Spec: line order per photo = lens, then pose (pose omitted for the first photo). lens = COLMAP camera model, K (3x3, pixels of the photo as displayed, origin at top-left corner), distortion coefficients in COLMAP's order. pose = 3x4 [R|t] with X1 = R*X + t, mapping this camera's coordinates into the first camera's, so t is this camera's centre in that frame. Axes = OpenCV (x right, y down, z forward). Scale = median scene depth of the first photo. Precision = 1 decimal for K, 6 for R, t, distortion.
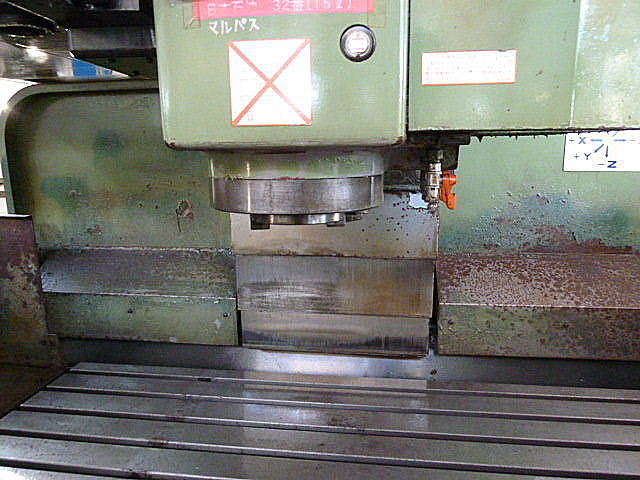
lens RADIAL K [[485.9, 0, 320.0], [0, 485.9, 240.0], [0, 0, 1]] dist [-0.028971, 0.006776]
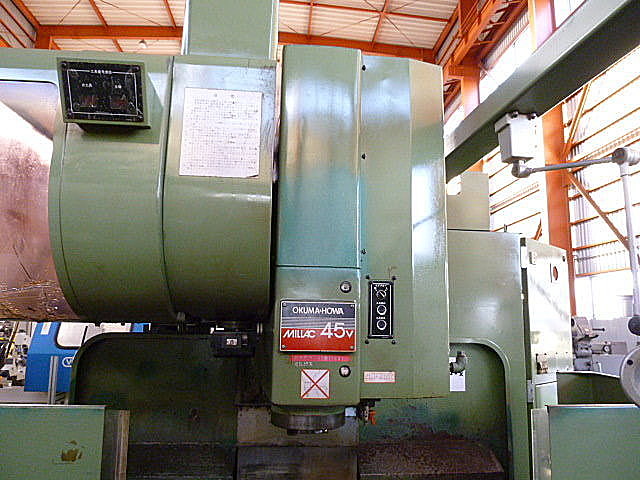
lens RADIAL K [[485.9, 0, 320.0], [0, 485.9, 240.0], [0, 0, 1]] dist [-0.028971, 0.006776]
pose [[0.974686, 0.064177, 0.214171, -0.309169], [0.015912, 0.935577, -0.352764, -0.043625], [-0.223013, 0.347242, 0.910872, -0.802770]]
